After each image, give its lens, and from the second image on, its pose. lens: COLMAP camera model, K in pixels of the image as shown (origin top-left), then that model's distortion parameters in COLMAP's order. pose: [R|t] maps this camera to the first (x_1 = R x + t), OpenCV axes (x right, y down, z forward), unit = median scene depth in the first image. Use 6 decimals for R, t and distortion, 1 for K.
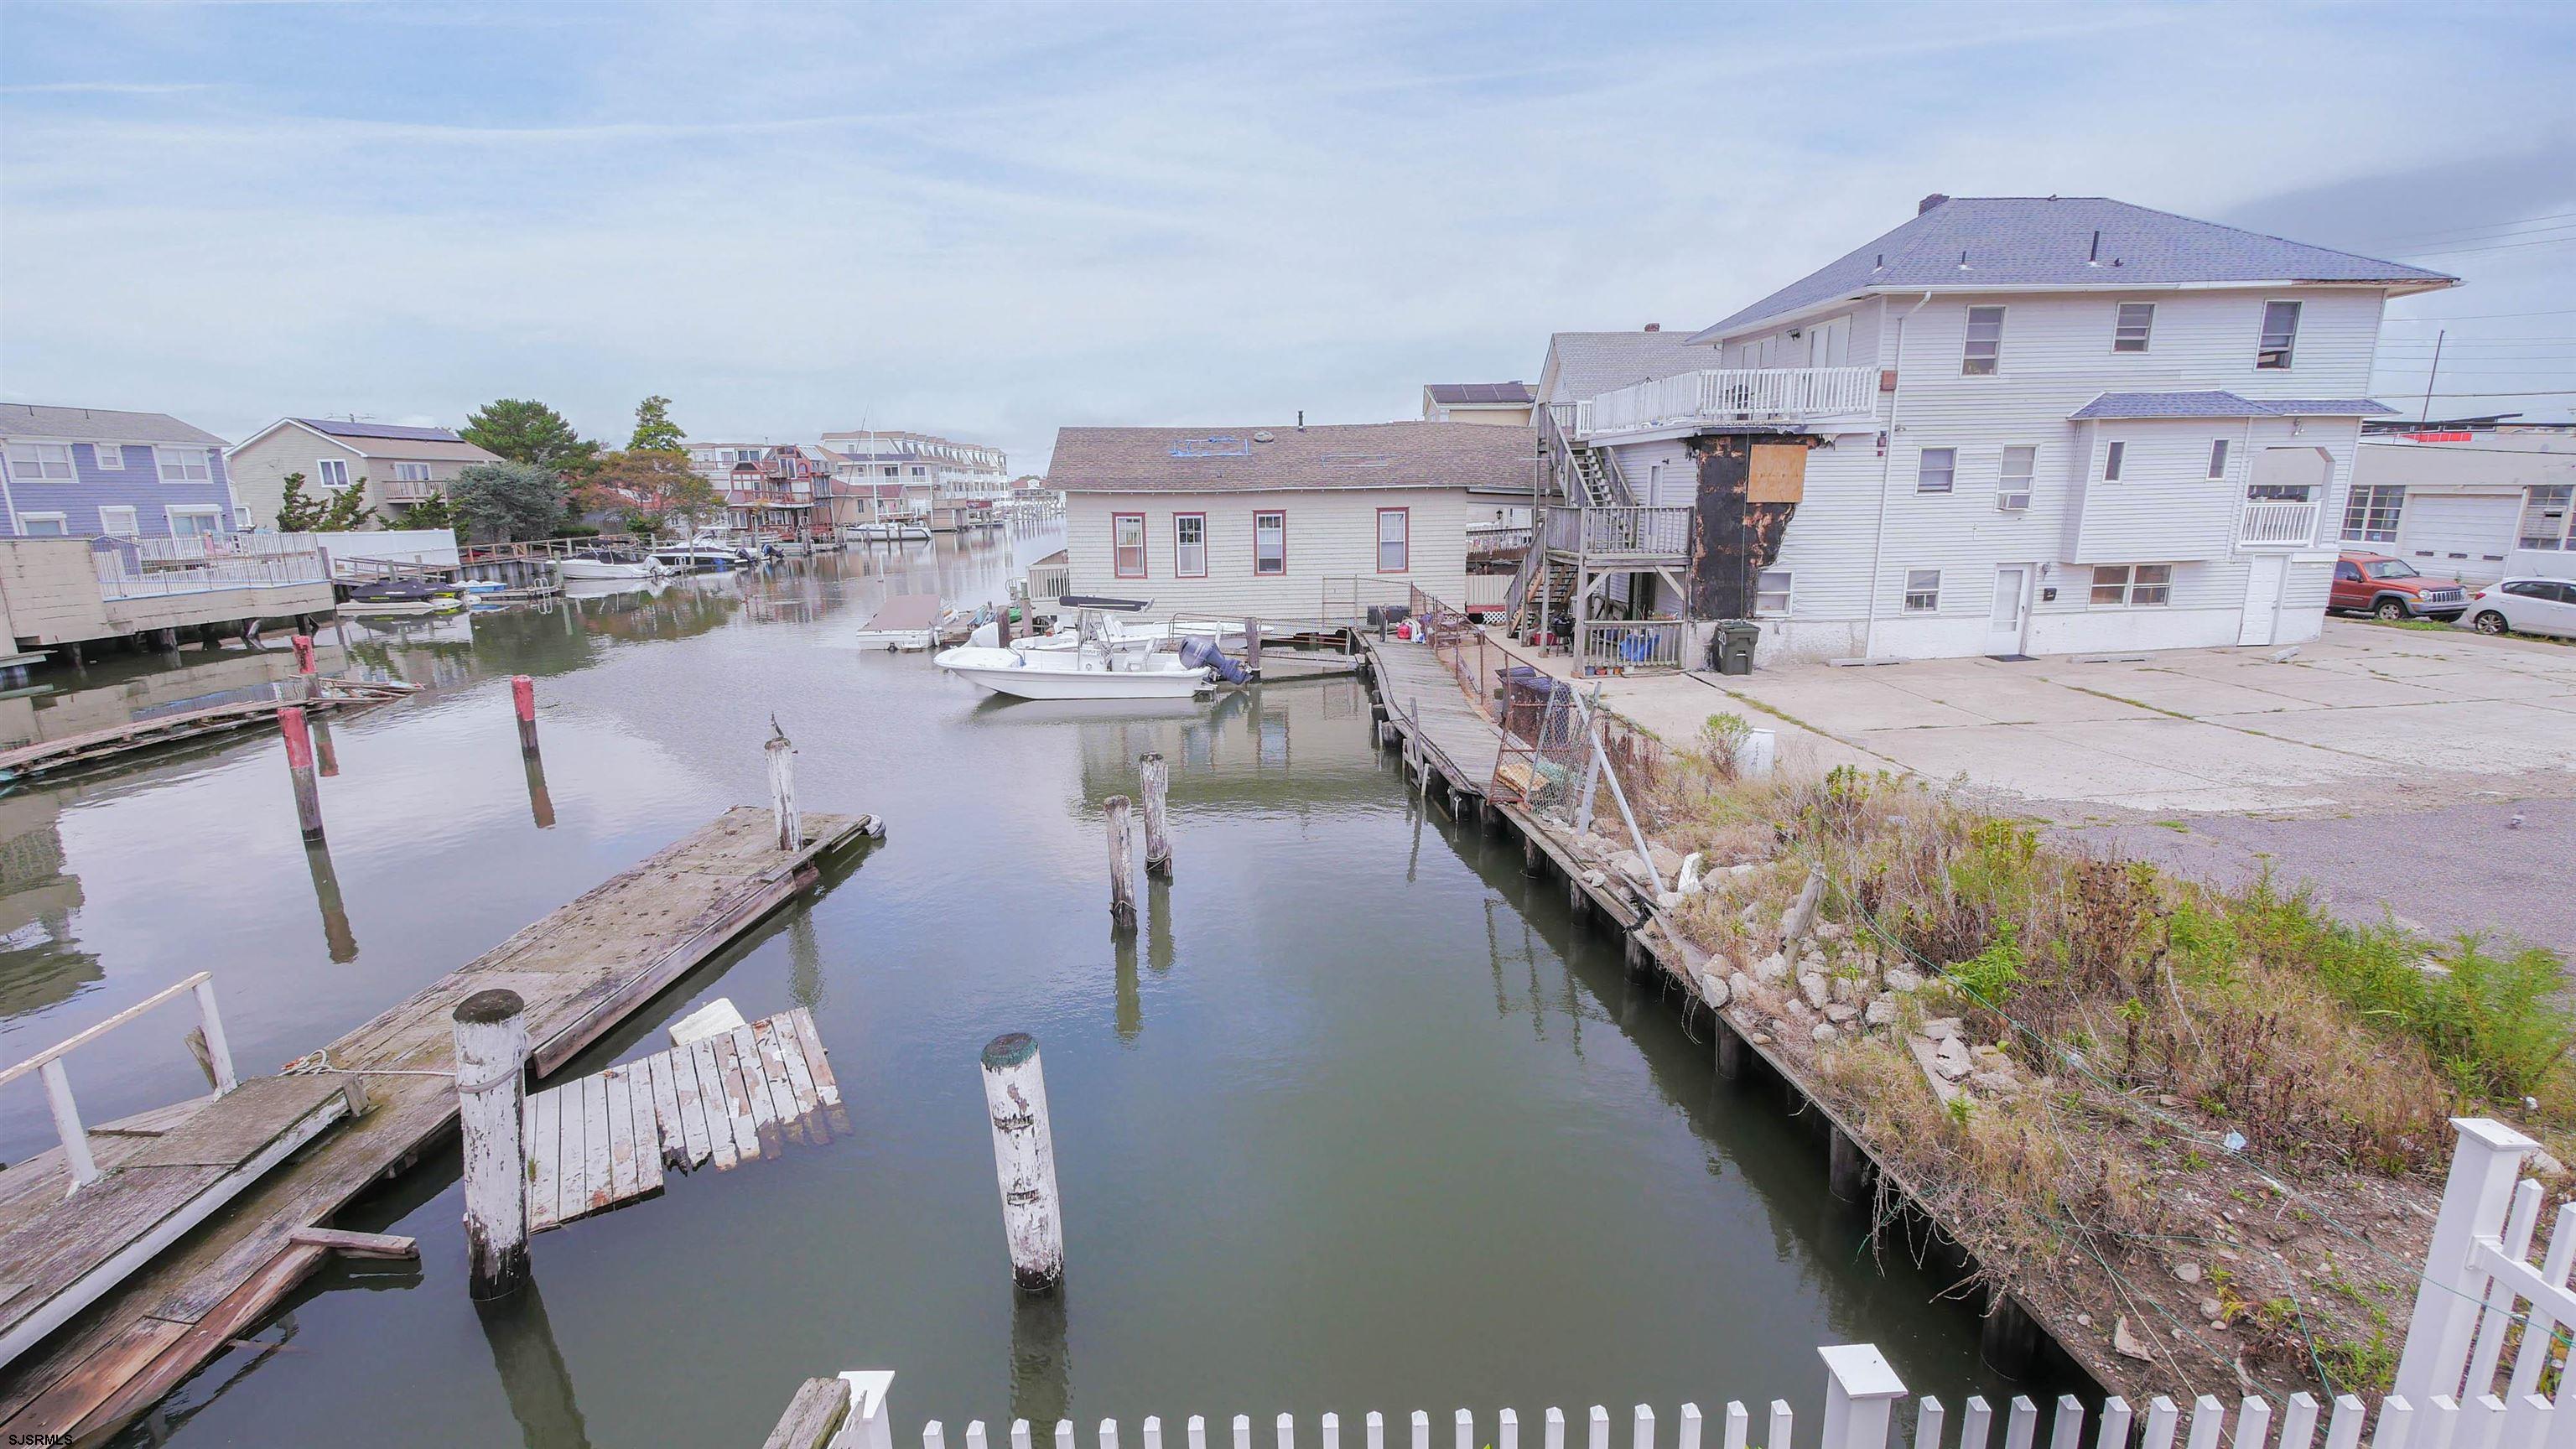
lens RADIAL K [[1062.4, 0, 1280.9], [0, 1062.4, 724.2], [0, 0, 1]] dist [-0.006271, 0.000646]
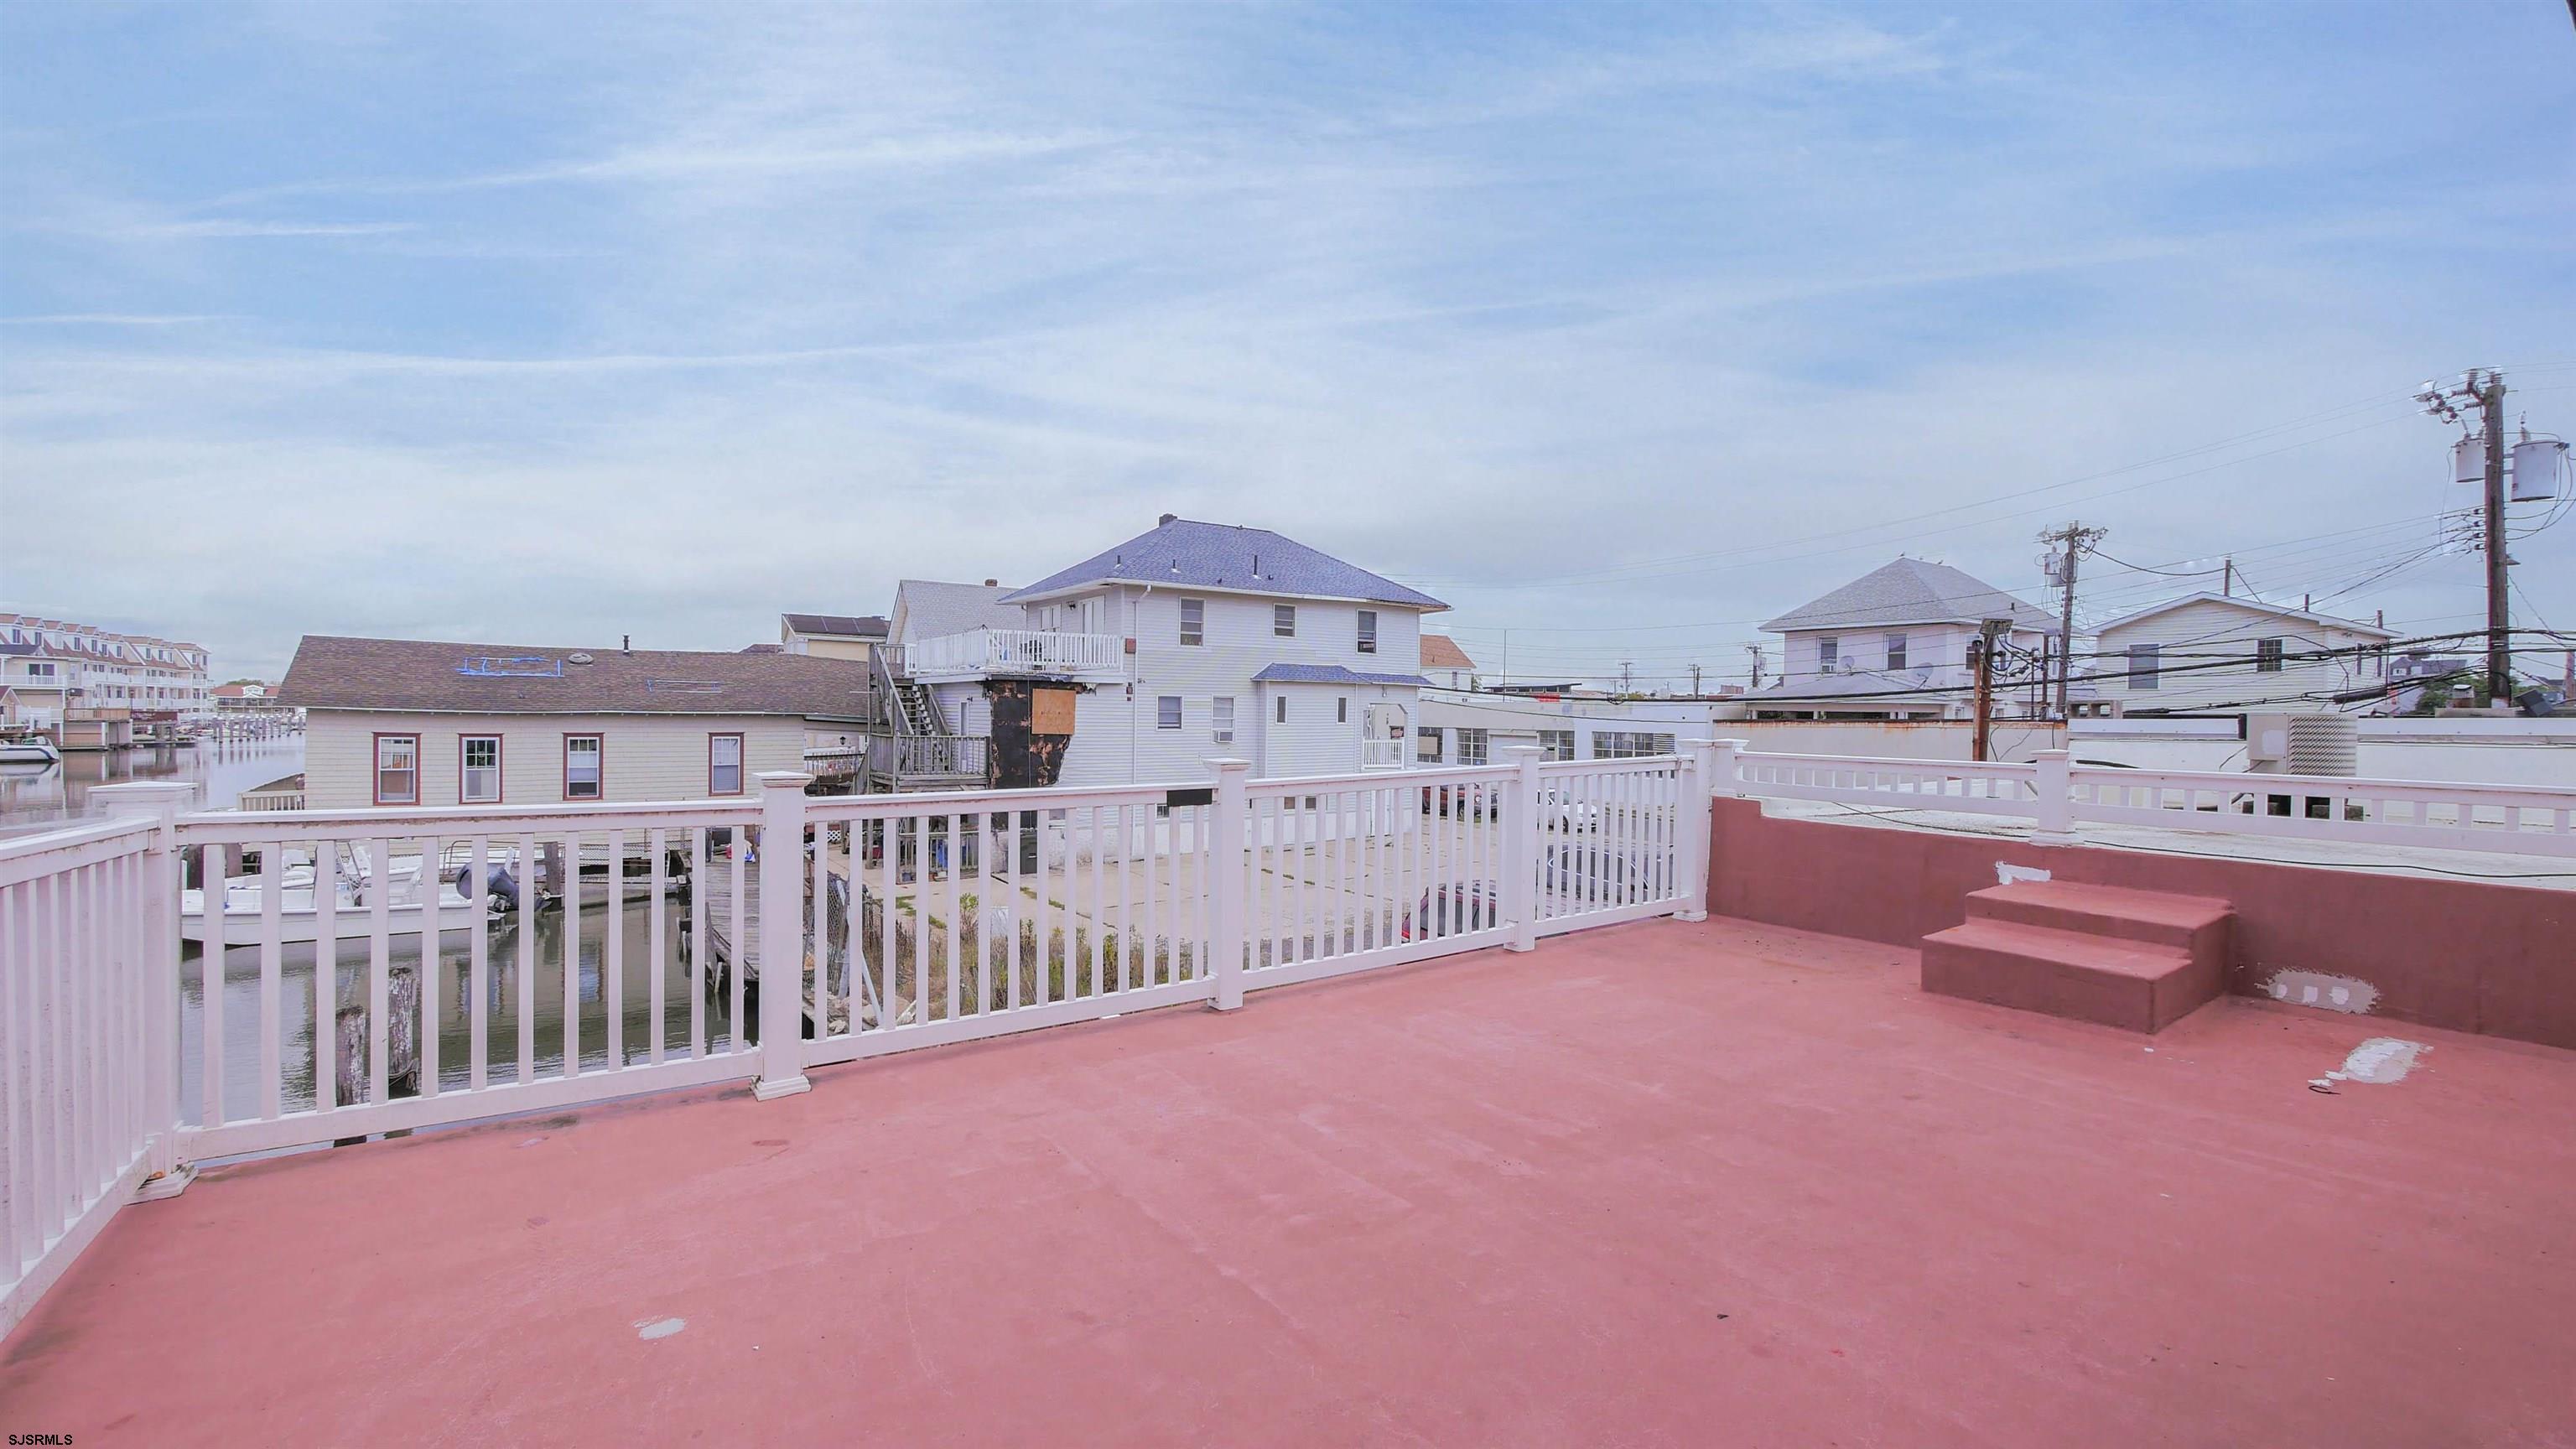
lens RADIAL K [[1062.4, 0, 1280.9], [0, 1062.4, 724.2], [0, 0, 1]] dist [-0.006271, 0.000646]
pose [[0.852924, 0.020945, 0.521615, 0.026560], [0.088023, 0.979118, -0.183247, 0.022986], [-0.514561, 0.202210, 0.833270, -0.129379]]
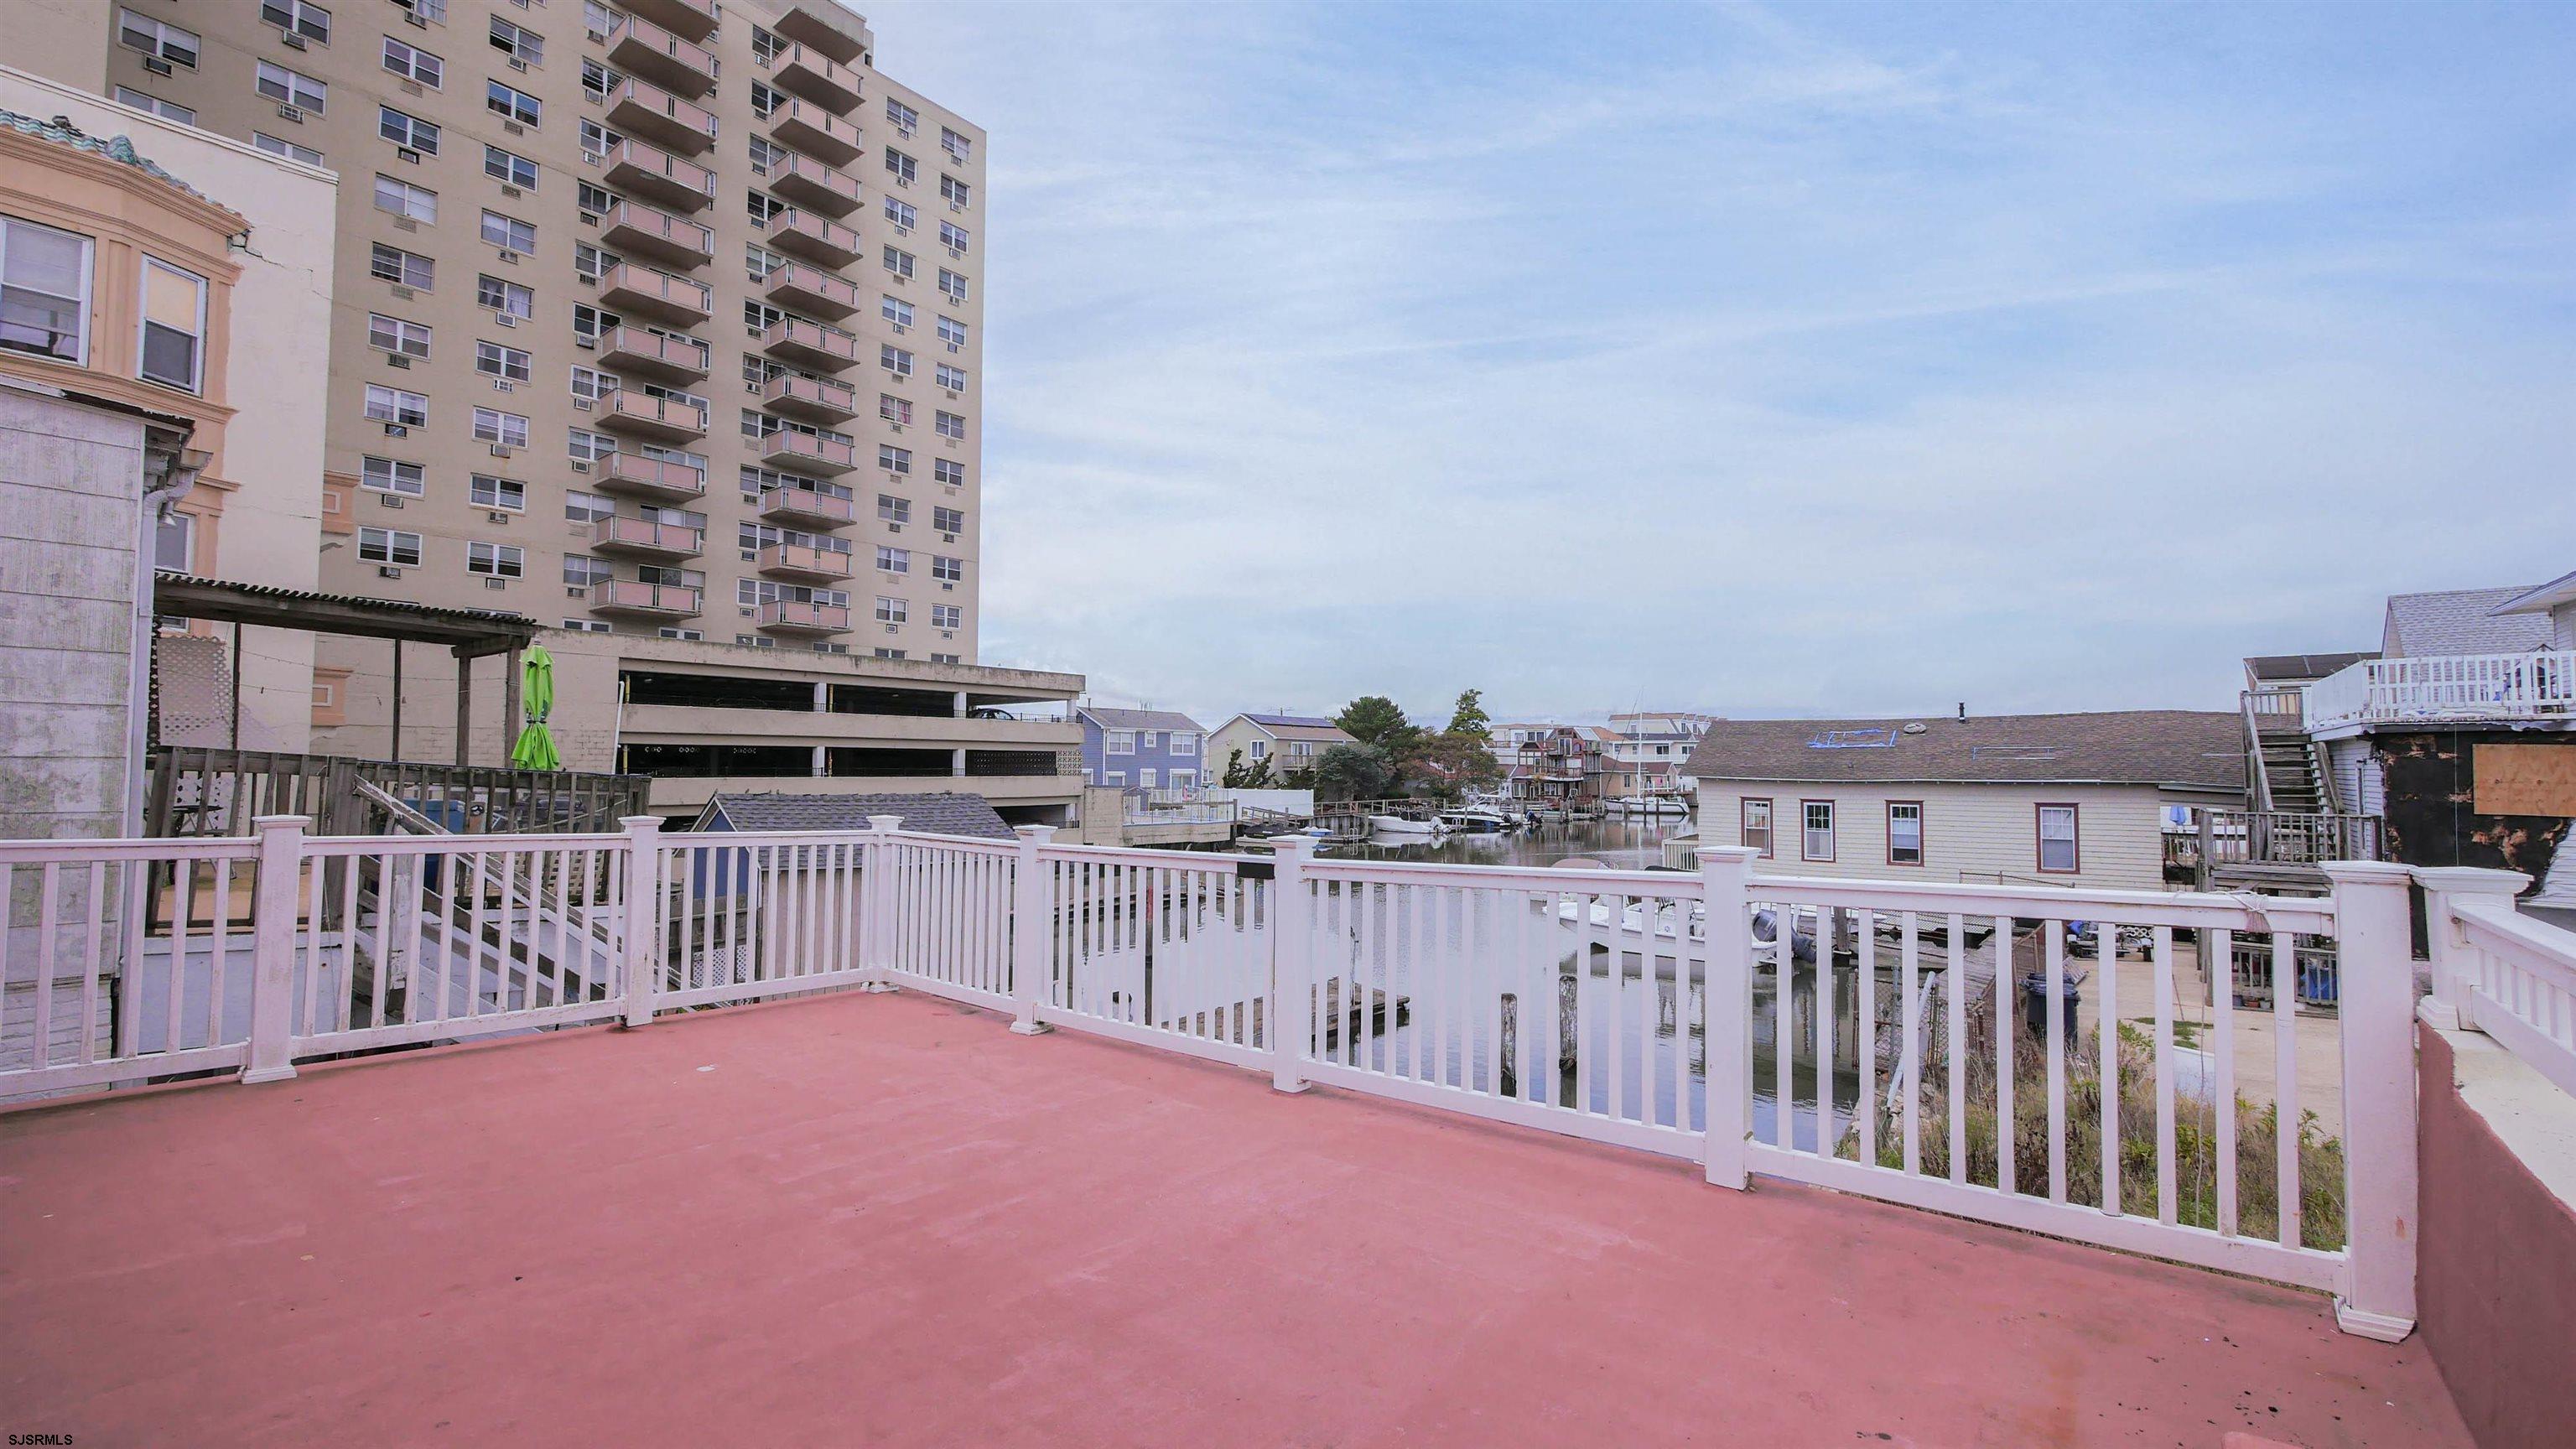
lens RADIAL K [[1062.4, 0, 1280.9], [0, 1062.4, 724.2], [0, 0, 1]] dist [-0.006271, 0.000646]
pose [[0.751962, -0.008121, -0.659156, 0.197355], [-0.158509, 0.968359, -0.192757, 0.013436], [0.639866, 0.249429, 0.726882, -0.112296]]
